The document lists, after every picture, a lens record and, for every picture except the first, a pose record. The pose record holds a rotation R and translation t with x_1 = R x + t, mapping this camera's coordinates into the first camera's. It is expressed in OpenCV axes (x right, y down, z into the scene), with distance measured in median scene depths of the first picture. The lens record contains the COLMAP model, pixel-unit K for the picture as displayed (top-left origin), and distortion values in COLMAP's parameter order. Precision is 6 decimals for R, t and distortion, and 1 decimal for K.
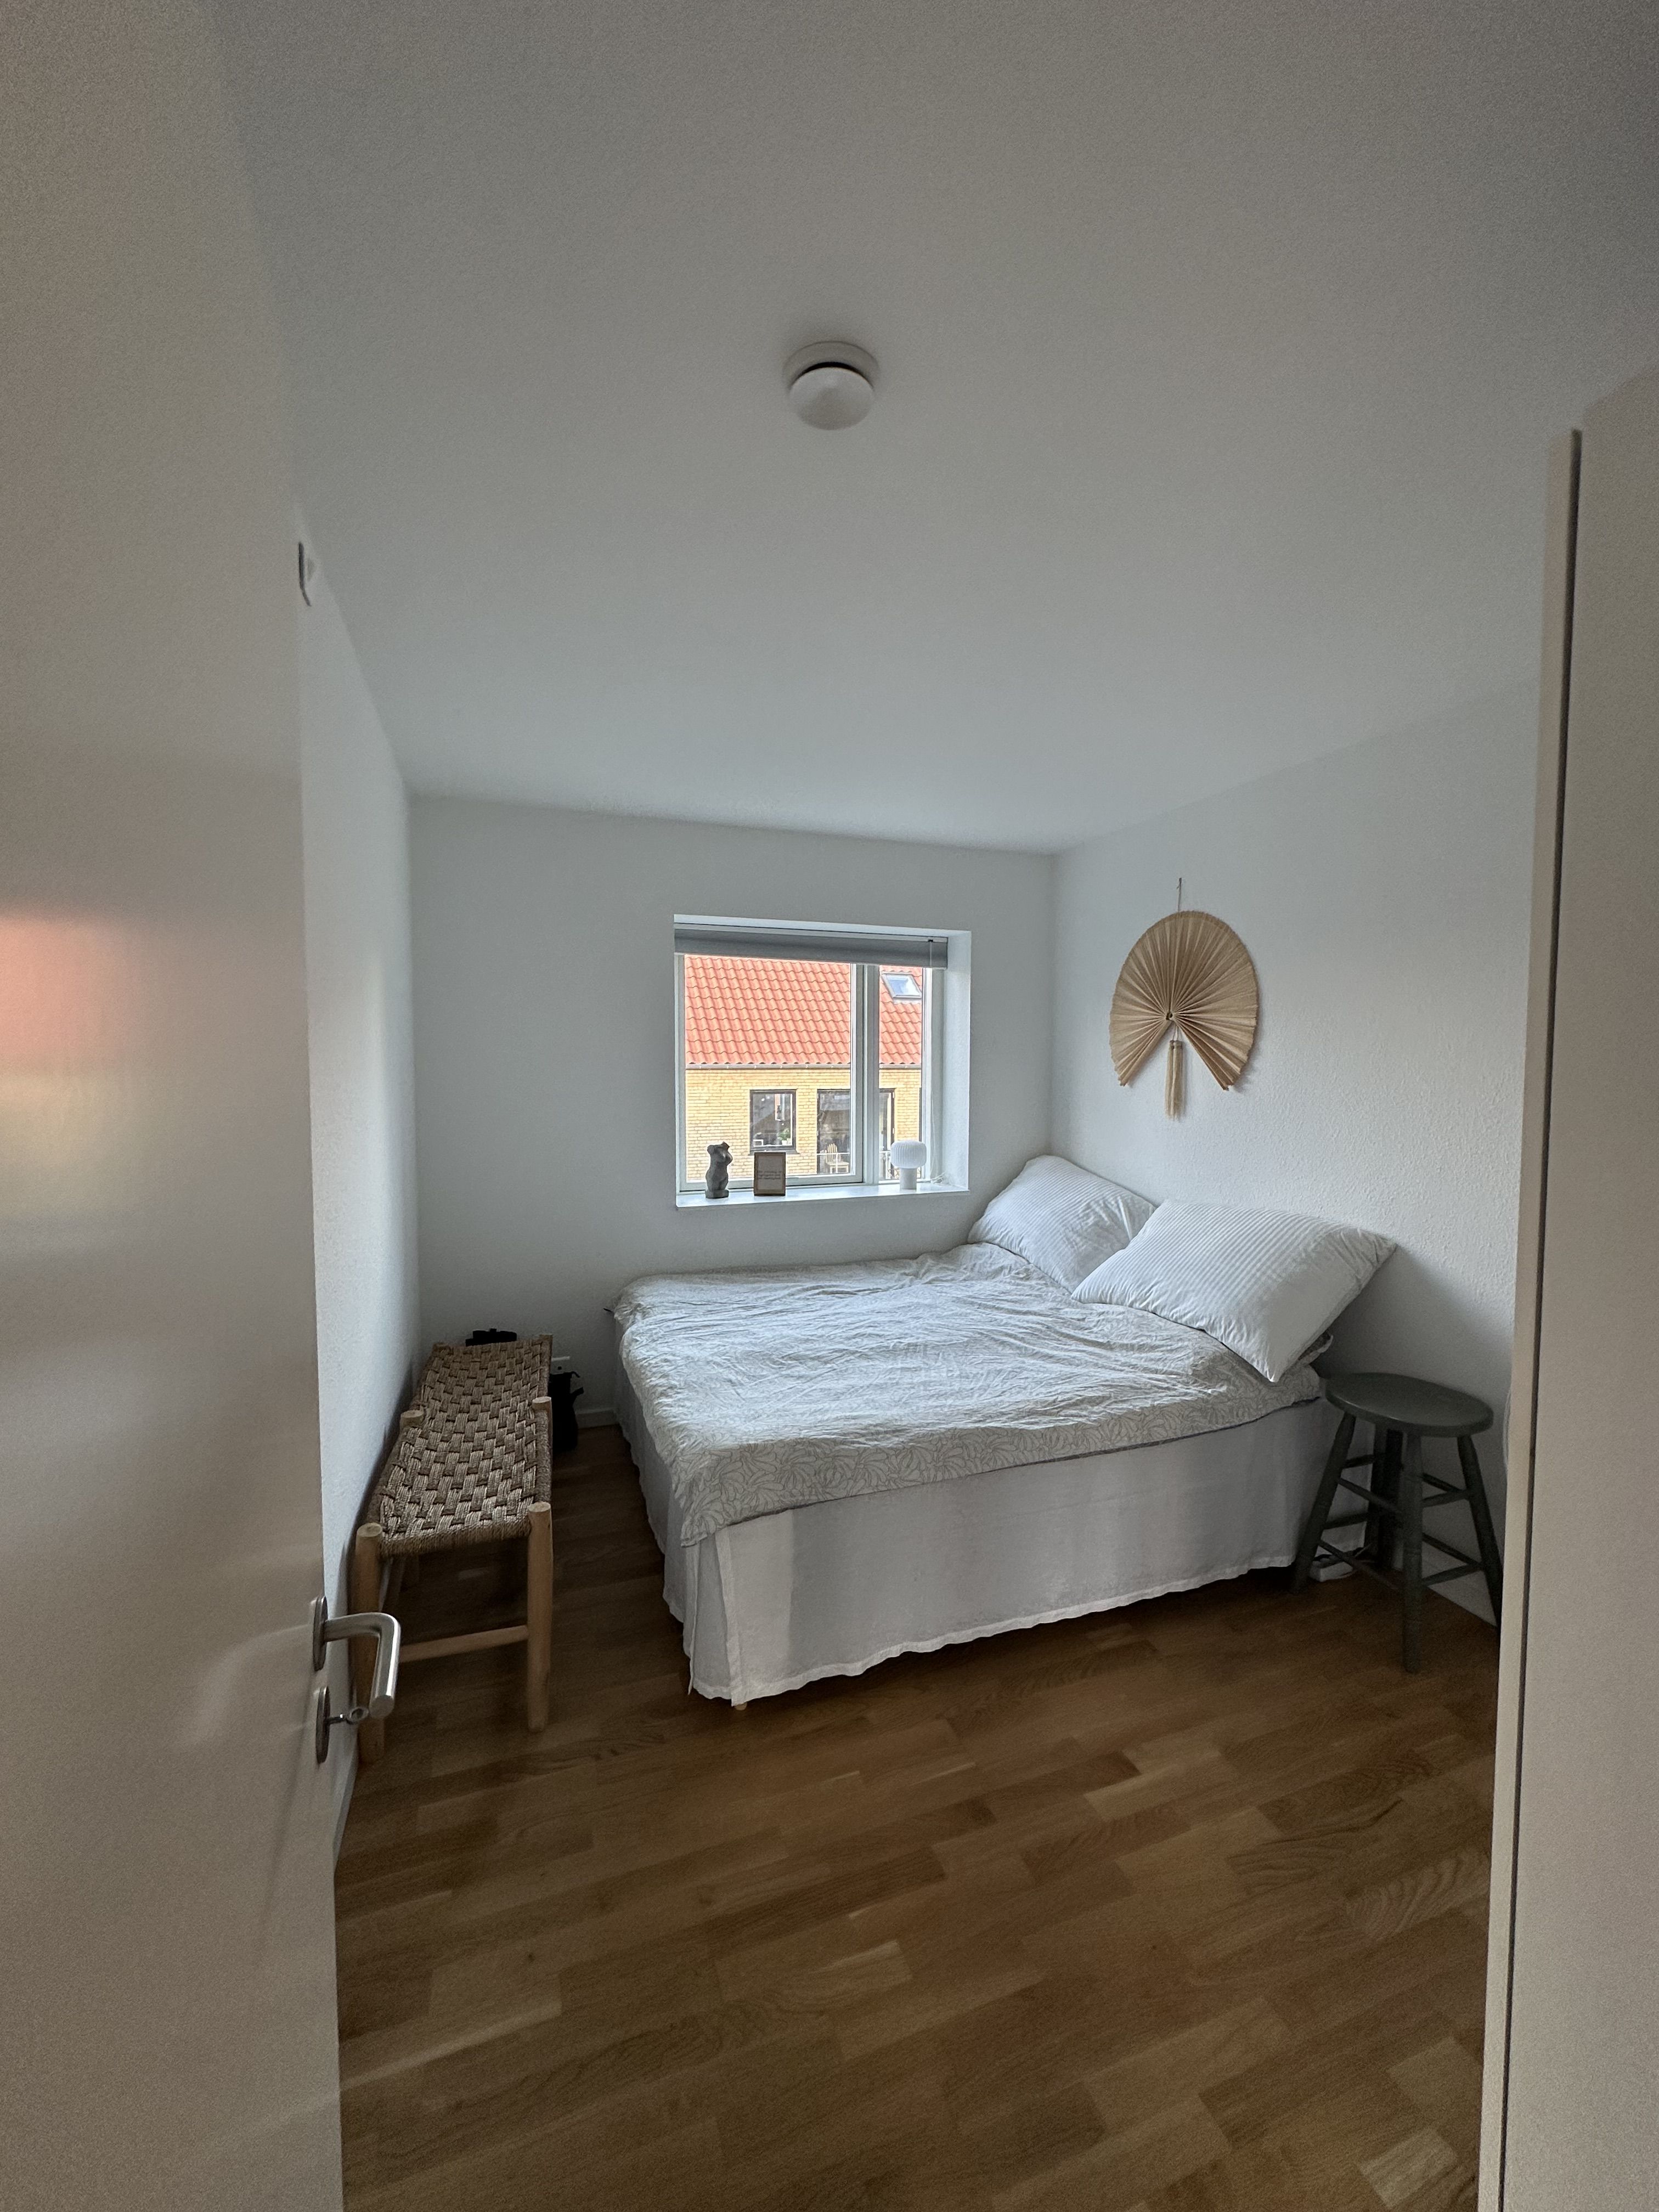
lens RADIAL K [[884.4, 0, 829.5], [0, 884.4, 1106.6], [0, 0, 1]] dist [-0.000025, 0.000053]
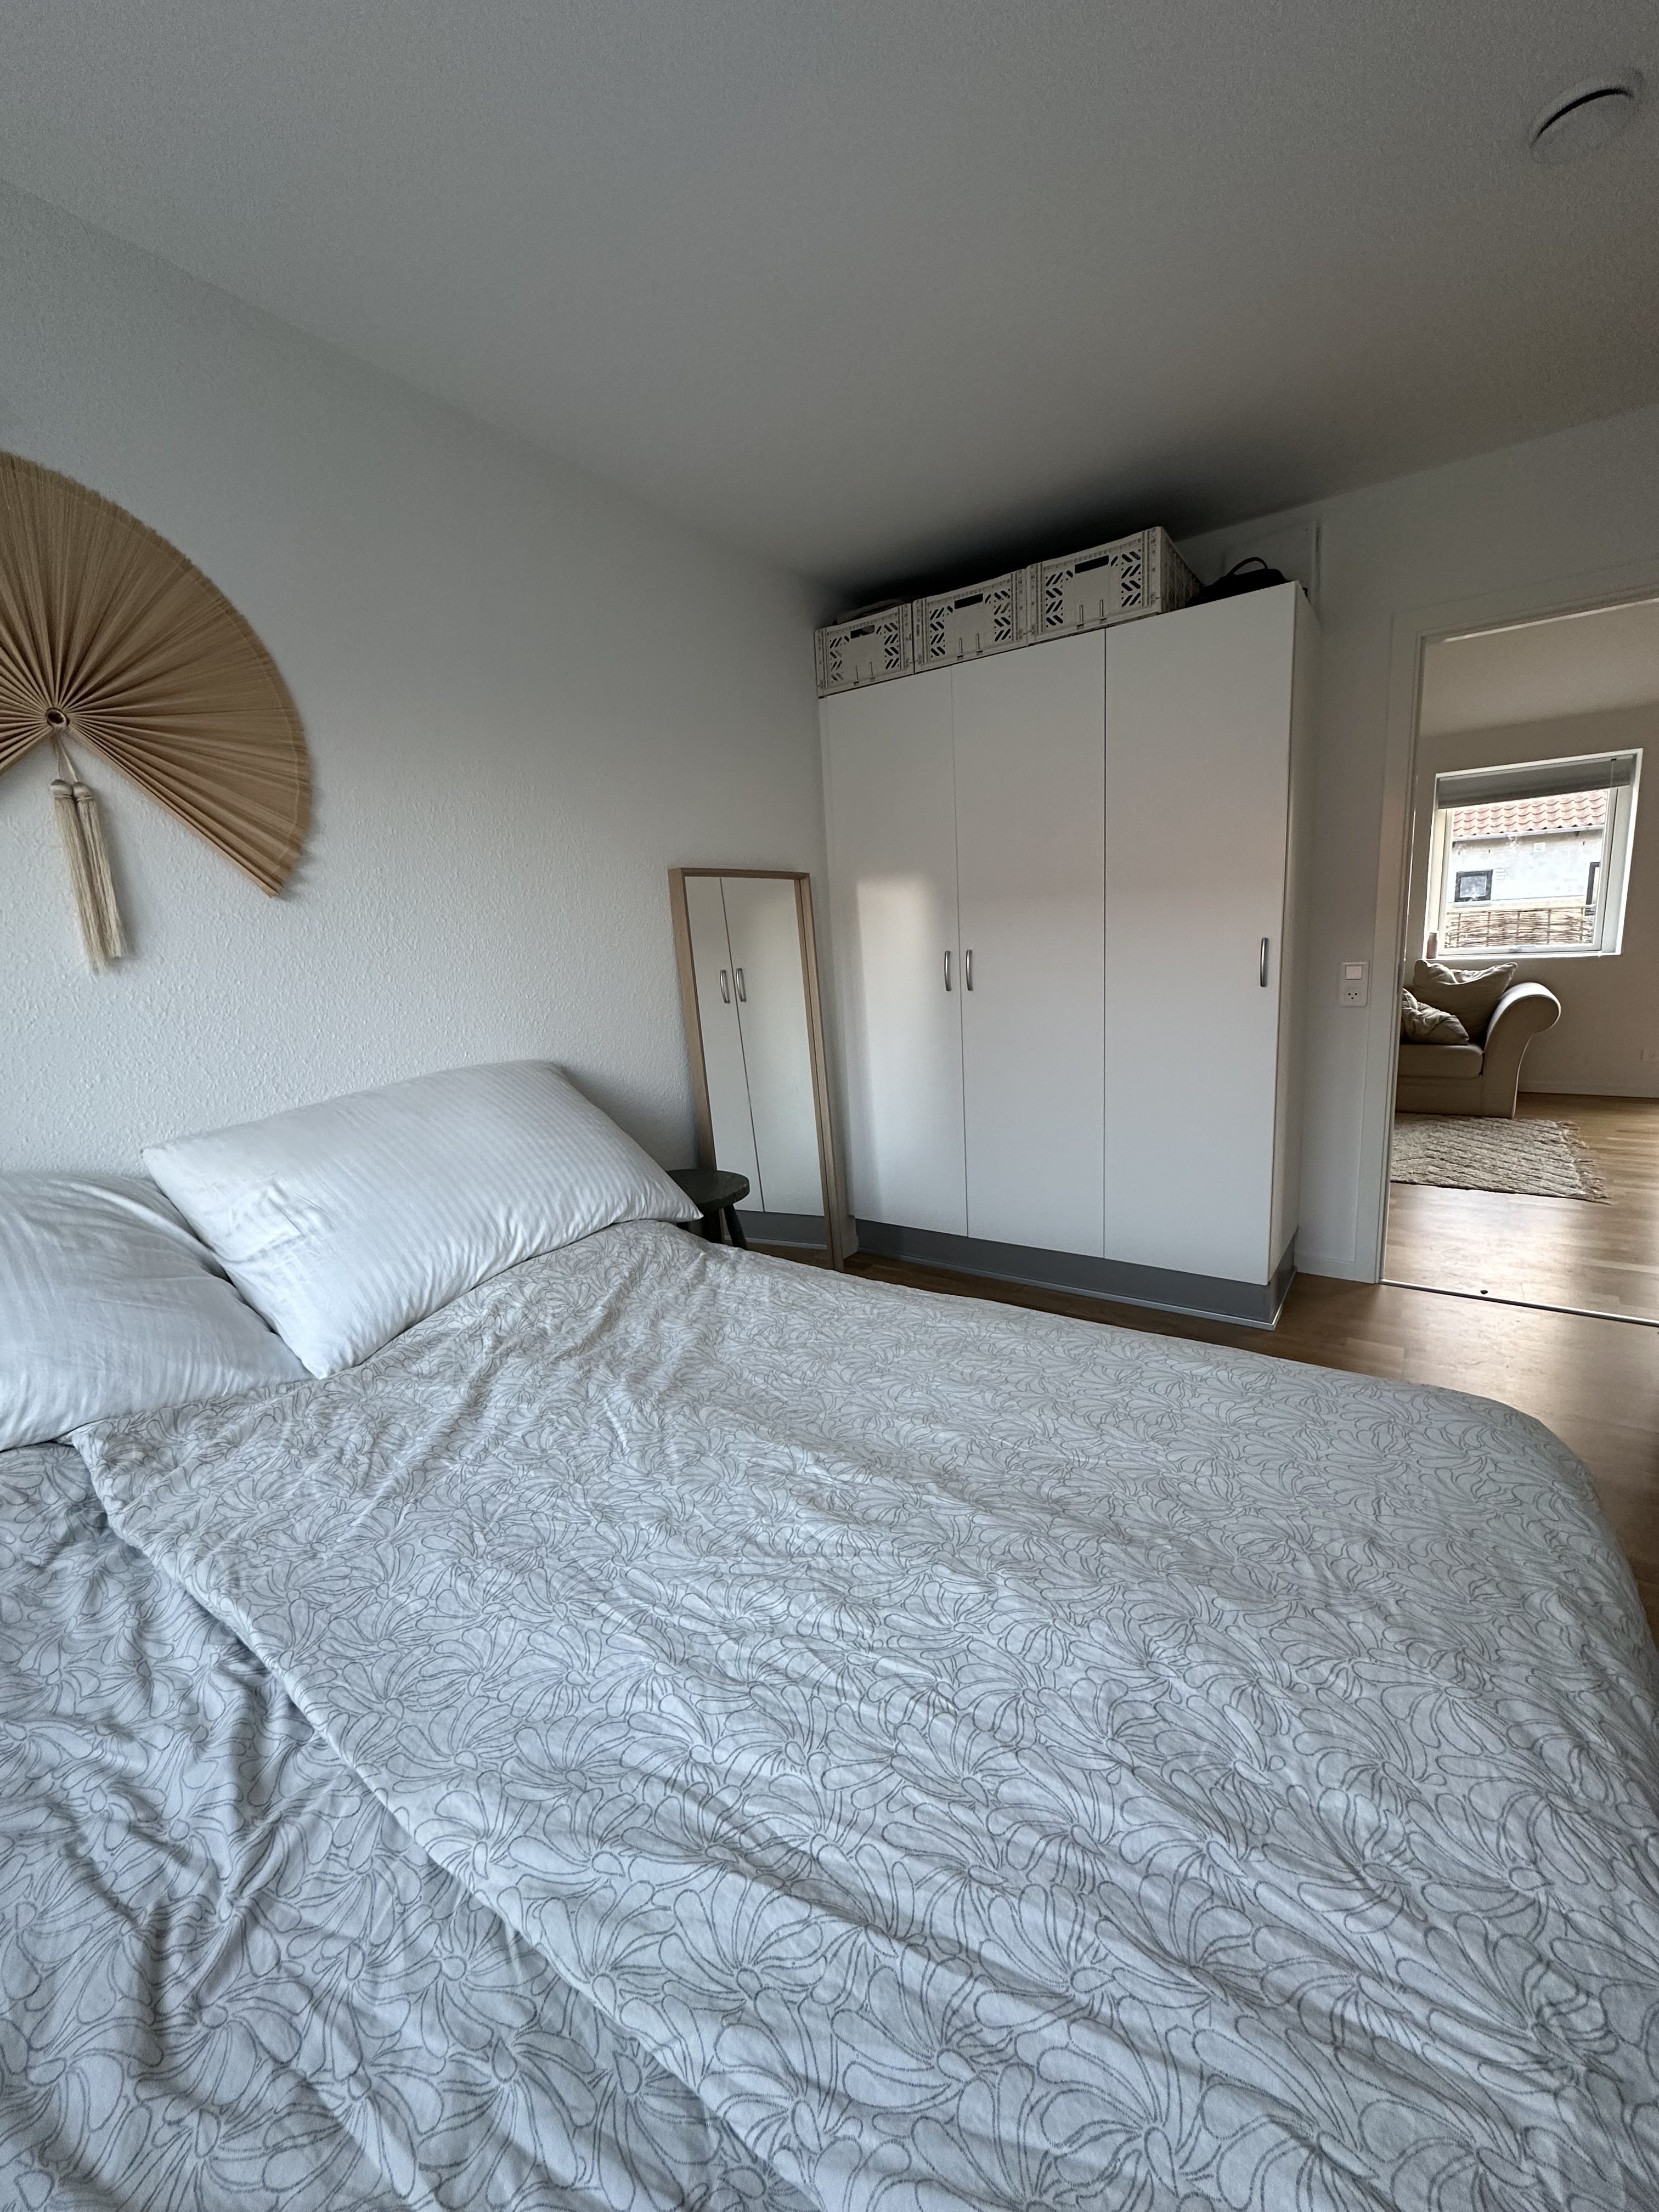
lens RADIAL K [[884.4, 0, 835.0], [0, 884.4, 1106.5], [0, 0, 1]] dist [-0.000025, 0.000053]
pose [[-0.569250, -0.124774, 0.812641, -0.214638], [0.107147, 0.968729, 0.223795, 0.023106], [-0.815153, 0.214468, -0.538080, 1.108288]]
